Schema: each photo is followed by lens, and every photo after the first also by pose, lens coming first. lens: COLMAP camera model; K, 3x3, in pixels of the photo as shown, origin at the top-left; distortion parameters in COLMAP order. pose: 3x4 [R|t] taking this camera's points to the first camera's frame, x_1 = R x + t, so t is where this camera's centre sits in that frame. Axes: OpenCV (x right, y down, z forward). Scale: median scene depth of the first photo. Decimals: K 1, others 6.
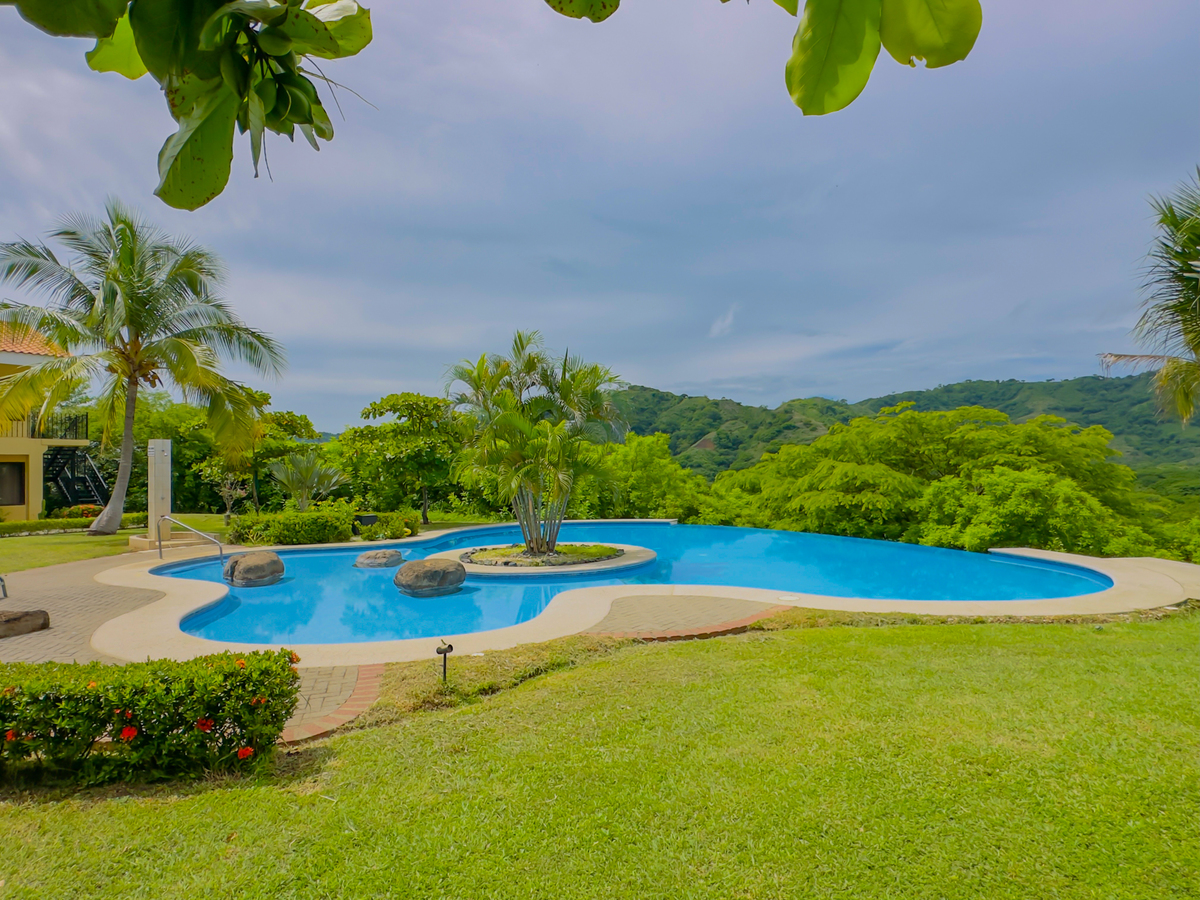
lens RADIAL K [[662.2, 0, 600.0], [0, 662.2, 450.0], [0, 0, 1]] dist [0.001623, 0.000735]
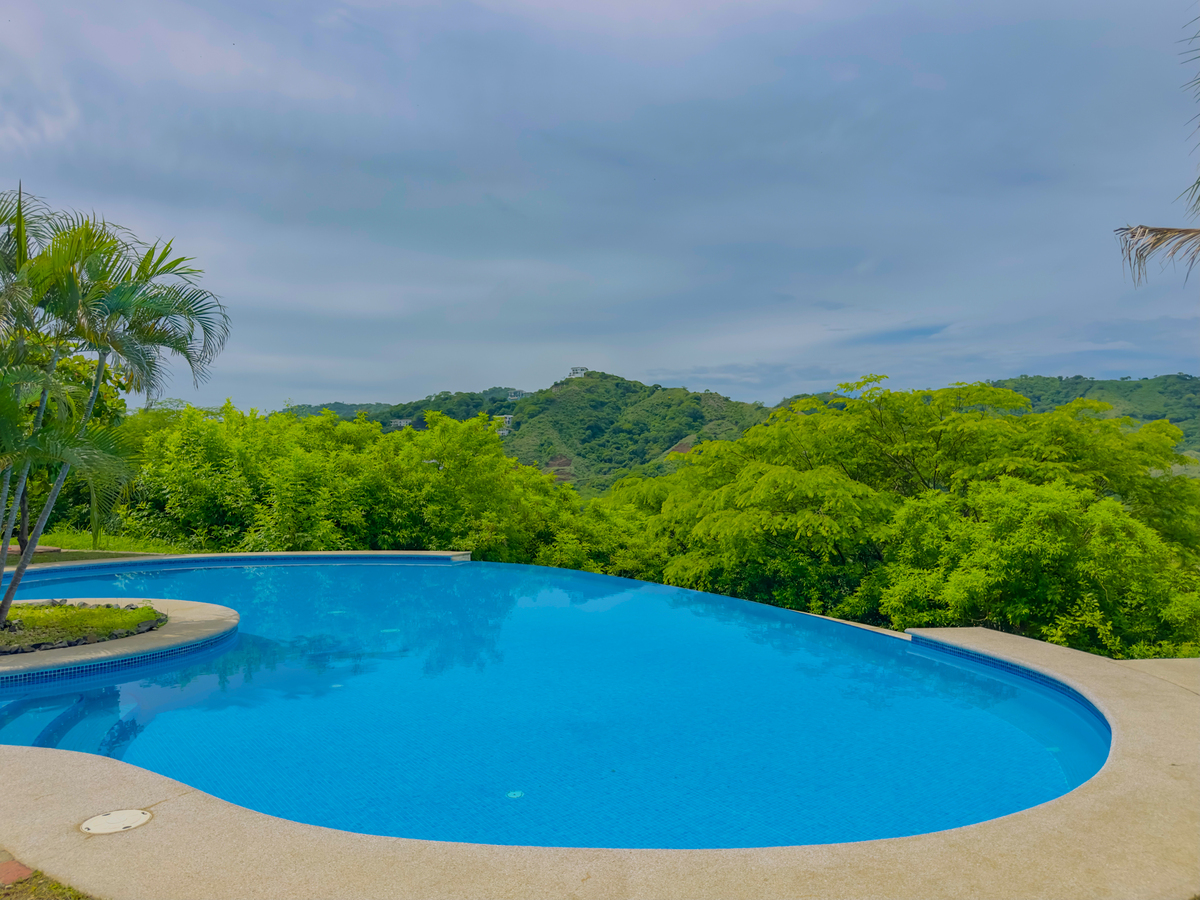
lens RADIAL K [[860.1, 0, 600.0], [0, 860.1, 450.0], [0, 0, 1]] dist [0.096132, -0.137956]
pose [[0.998227, 0.022435, 0.055125, 0.150857], [-0.022029, 0.999726, -0.007967, 0.013099], [-0.055289, 0.006739, 0.998448, 0.172234]]
